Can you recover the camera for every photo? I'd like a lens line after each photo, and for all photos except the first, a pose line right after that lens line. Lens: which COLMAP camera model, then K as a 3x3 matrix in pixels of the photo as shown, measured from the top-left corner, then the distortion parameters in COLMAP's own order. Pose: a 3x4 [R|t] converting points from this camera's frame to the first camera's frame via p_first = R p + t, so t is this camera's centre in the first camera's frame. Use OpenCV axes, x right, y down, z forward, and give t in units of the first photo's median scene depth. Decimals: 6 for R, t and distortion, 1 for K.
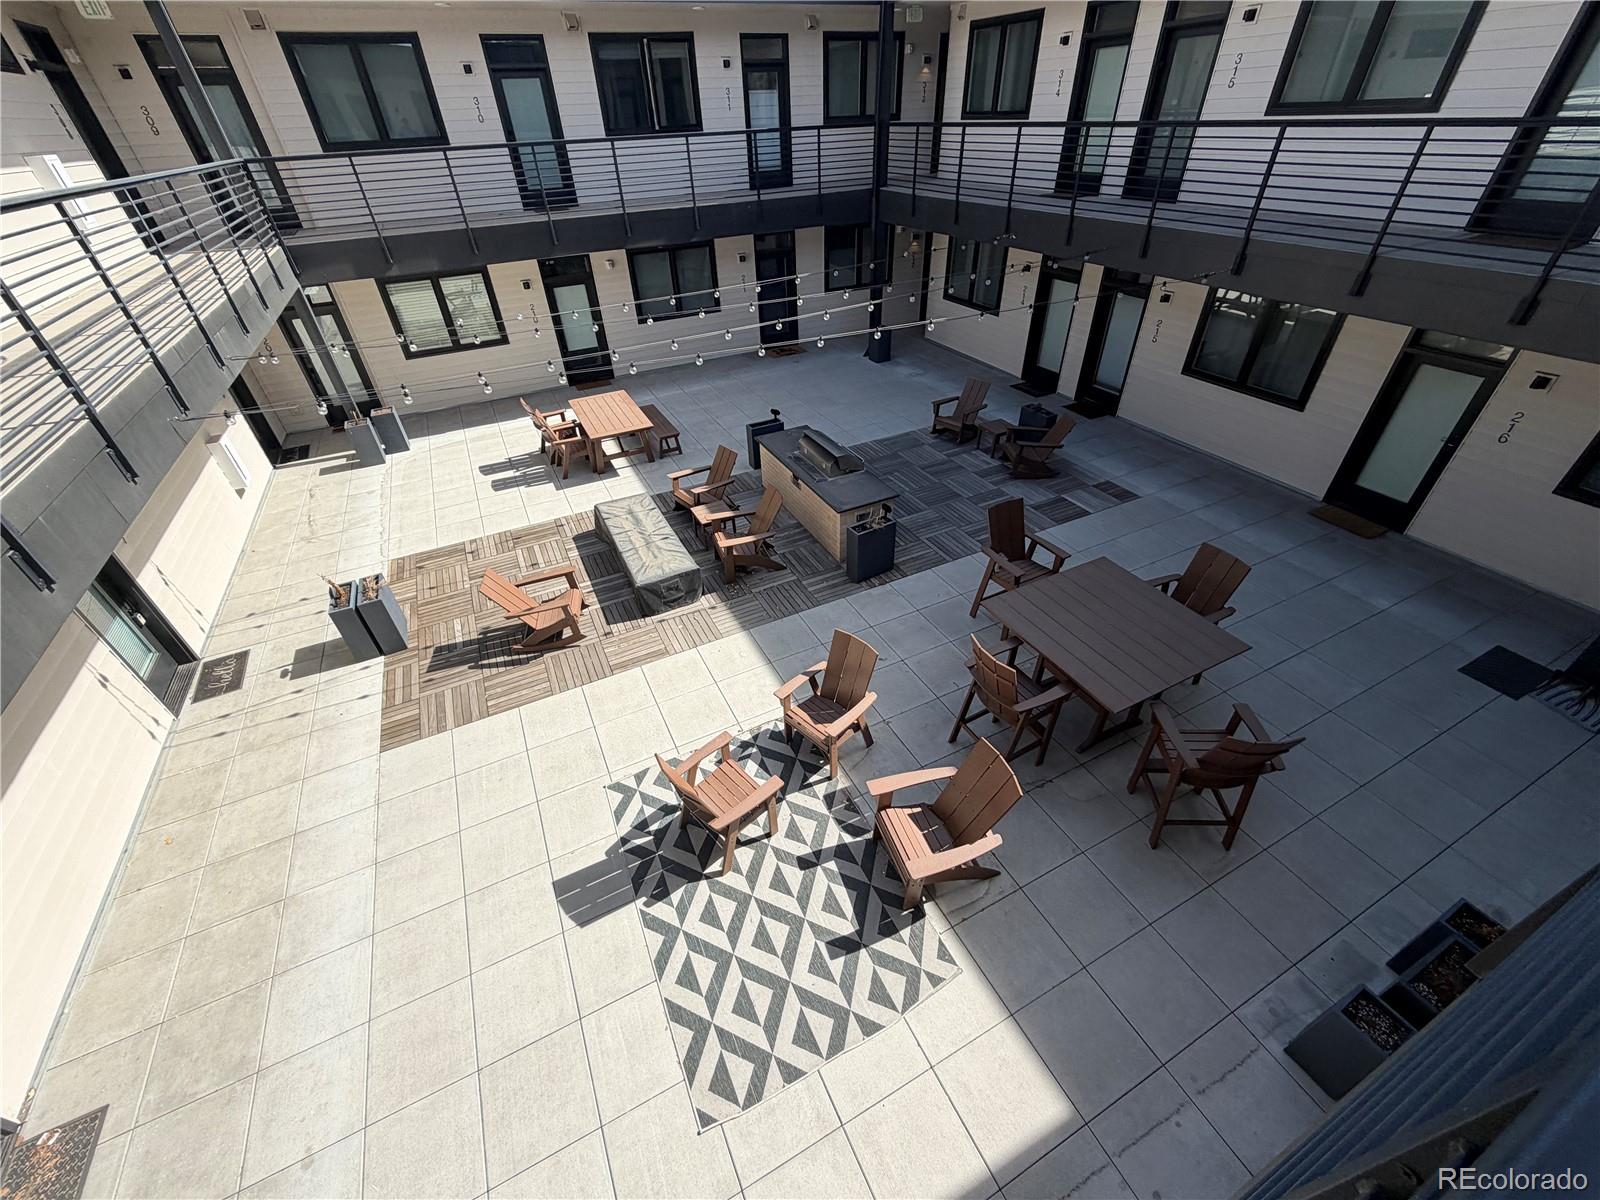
lens RADIAL K [[636.5, 0, 797.1], [0, 636.5, 599.8], [0, 0, 1]] dist [-0.001340, -0.000036]
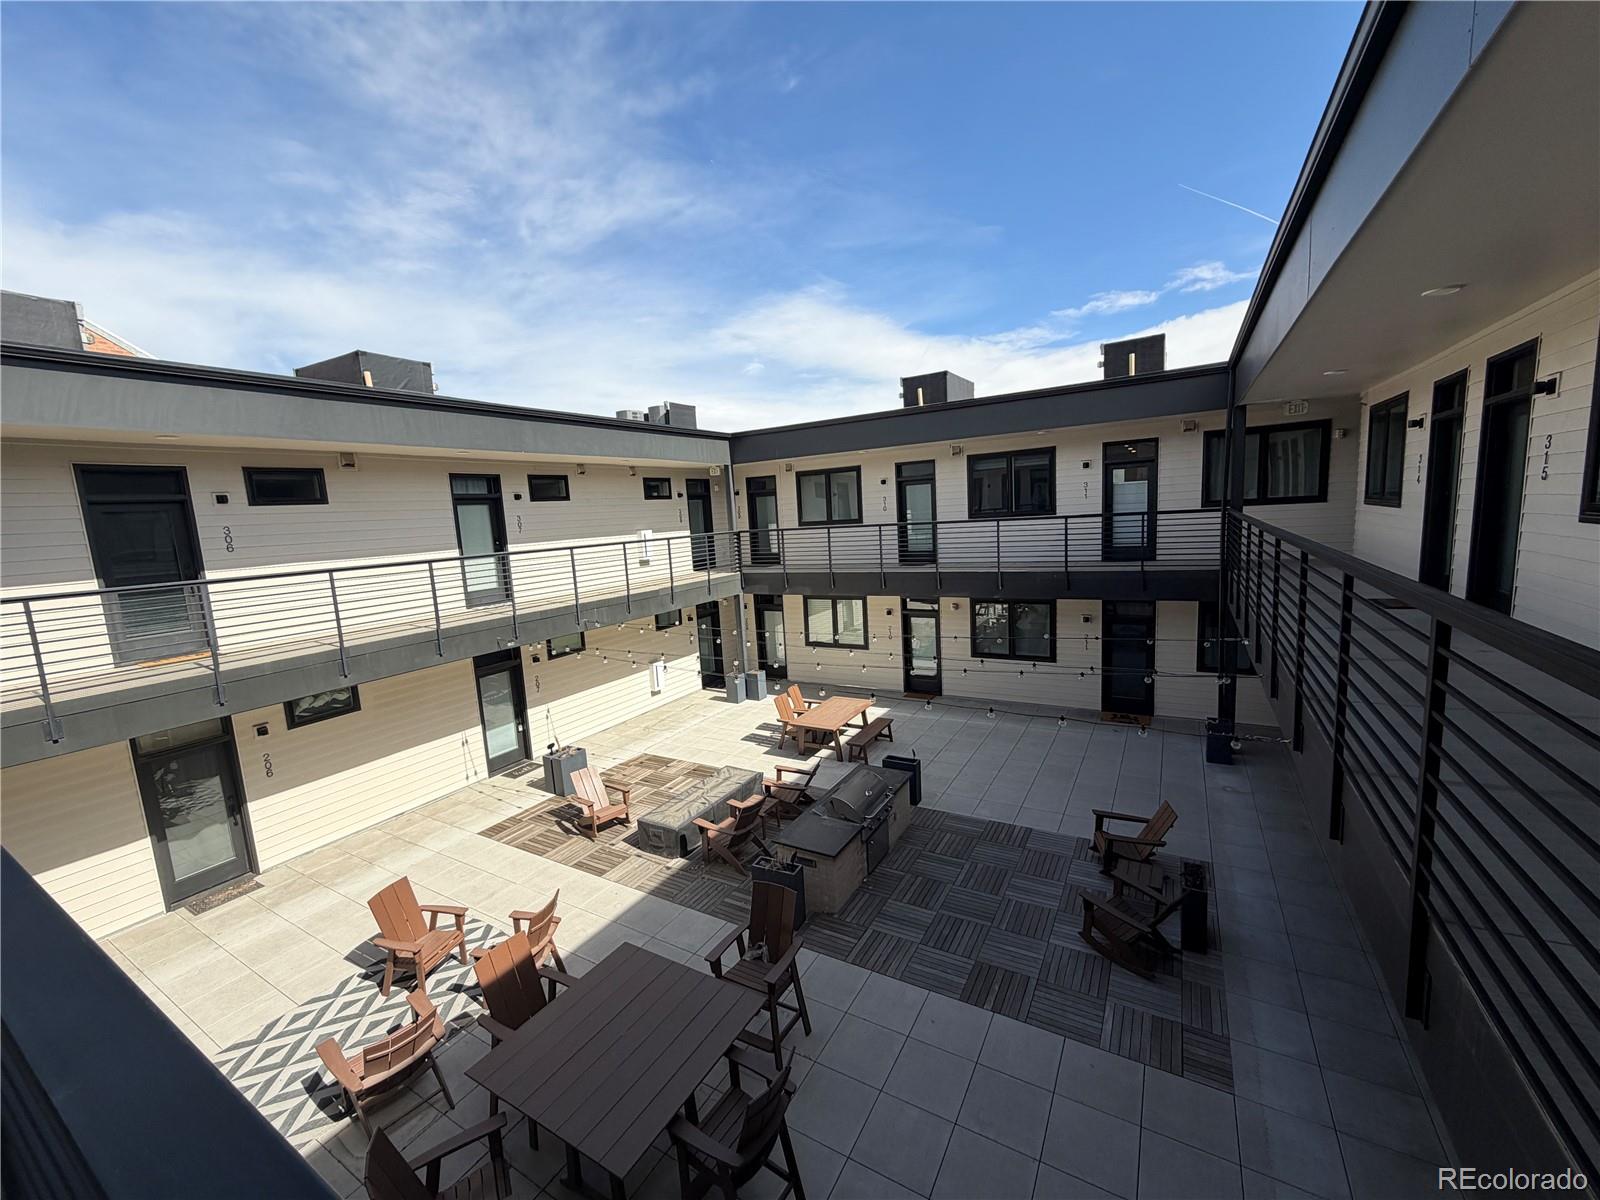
lens RADIAL K [[636.5, 0, 797.1], [0, 636.5, 599.8], [0, 0, 1]] dist [-0.001340, -0.000036]
pose [[0.549251, 0.117841, -0.827307, 0.618178], [-0.477338, 0.856842, -0.194858, -0.200932], [0.685909, 0.501931, 0.526872, 0.202282]]
